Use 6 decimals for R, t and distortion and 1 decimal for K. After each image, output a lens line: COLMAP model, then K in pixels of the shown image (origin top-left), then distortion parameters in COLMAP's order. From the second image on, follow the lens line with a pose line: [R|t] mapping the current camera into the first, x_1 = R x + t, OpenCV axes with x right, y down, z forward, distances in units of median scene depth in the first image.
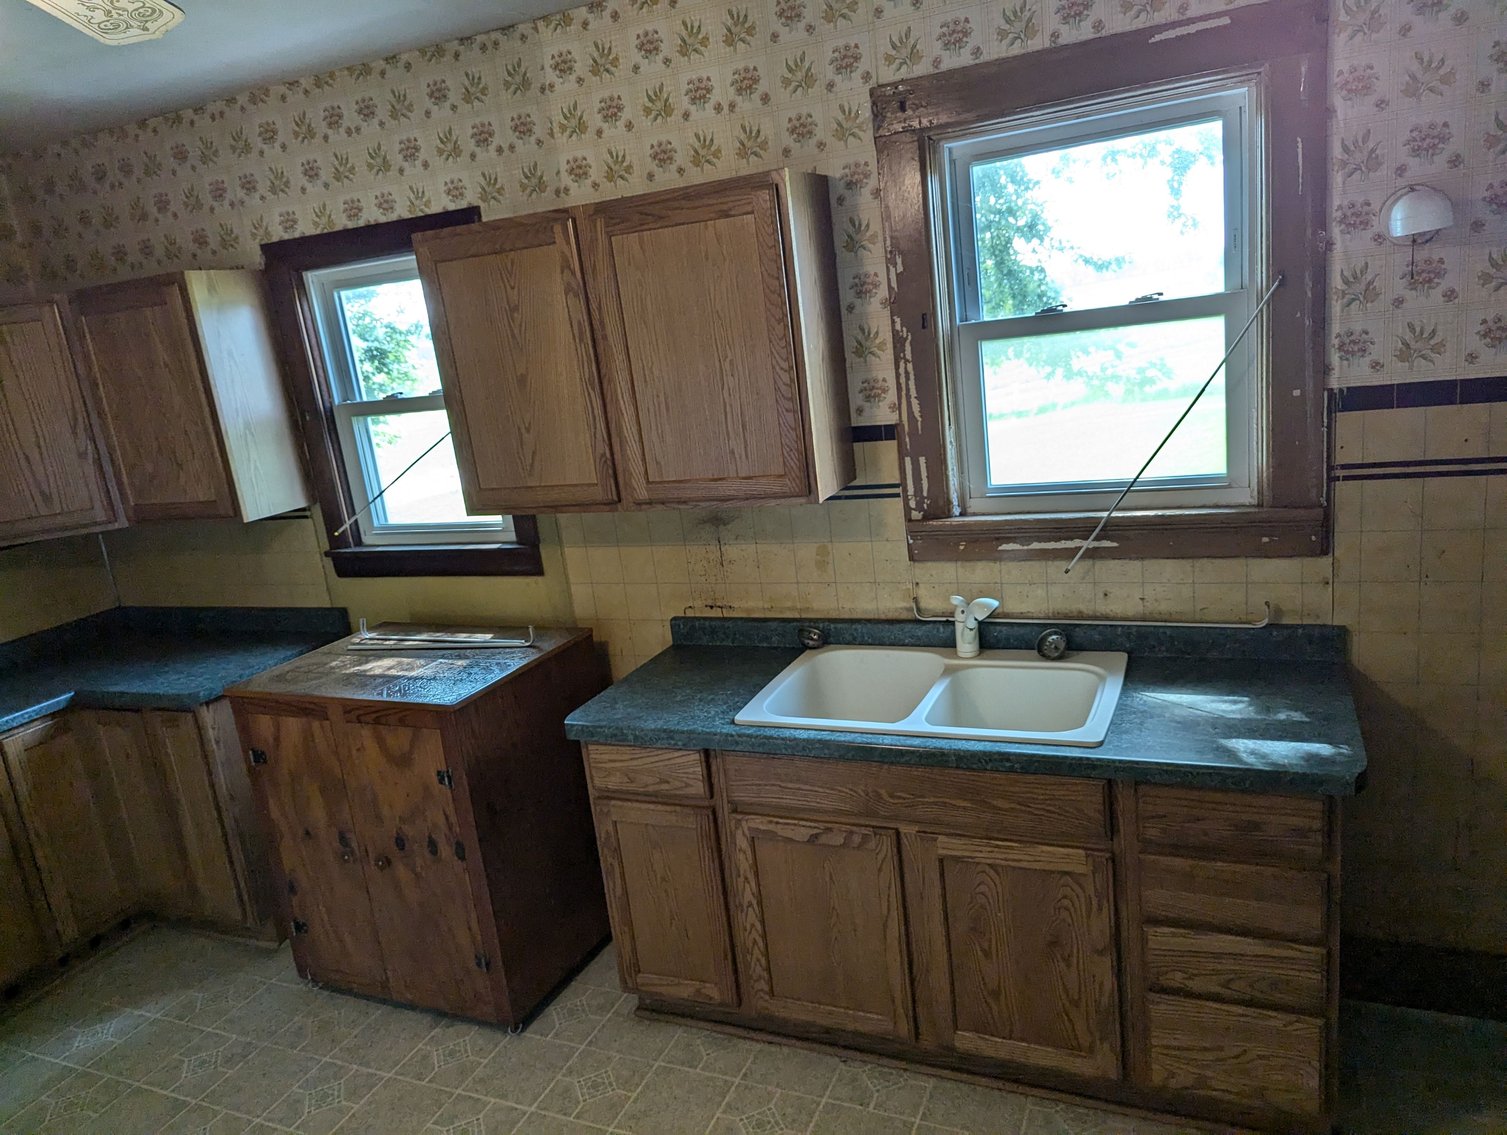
lens RADIAL K [[1050.8, 0, 751.2], [0, 1050.8, 569.0], [0, 0, 1]] dist [0.030996, -0.032419]
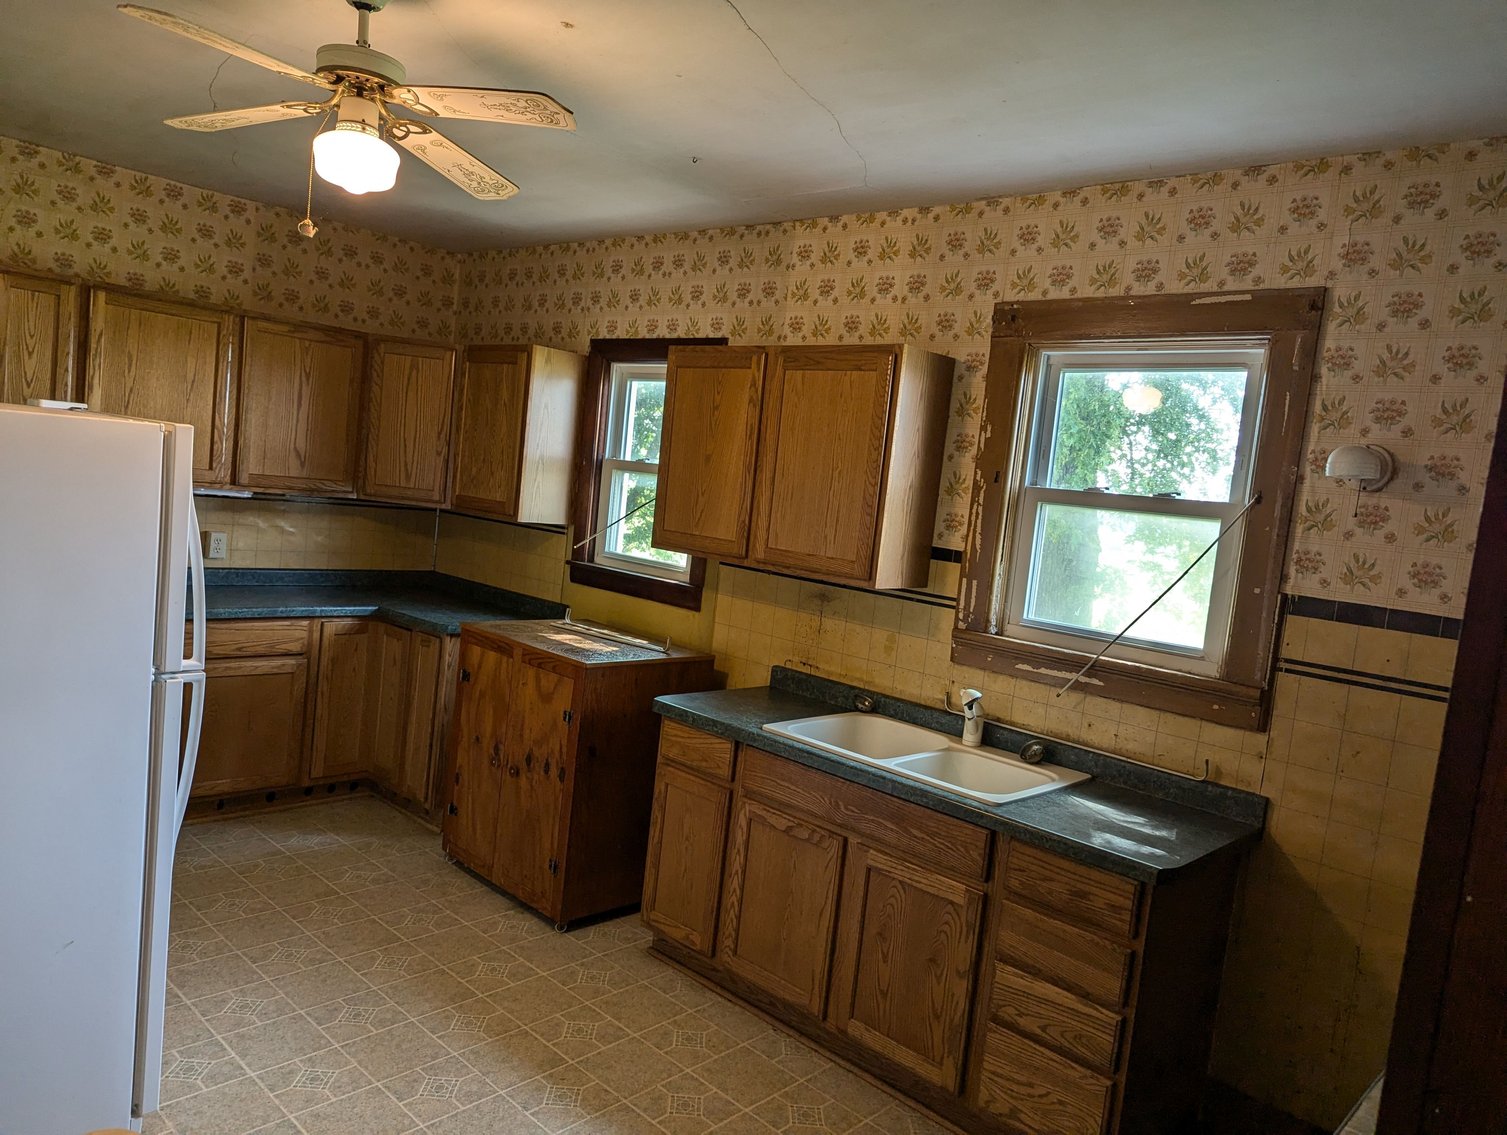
lens RADIAL K [[1050.8, 0, 759.0], [0, 1050.8, 568.2], [0, 0, 1]] dist [0.030996, -0.032419]
pose [[0.920712, 0.244207, -0.304388, 0.308510], [-0.289425, 0.950524, -0.112857, 0.097618], [0.261768, 0.192007, 0.945839, -0.264967]]
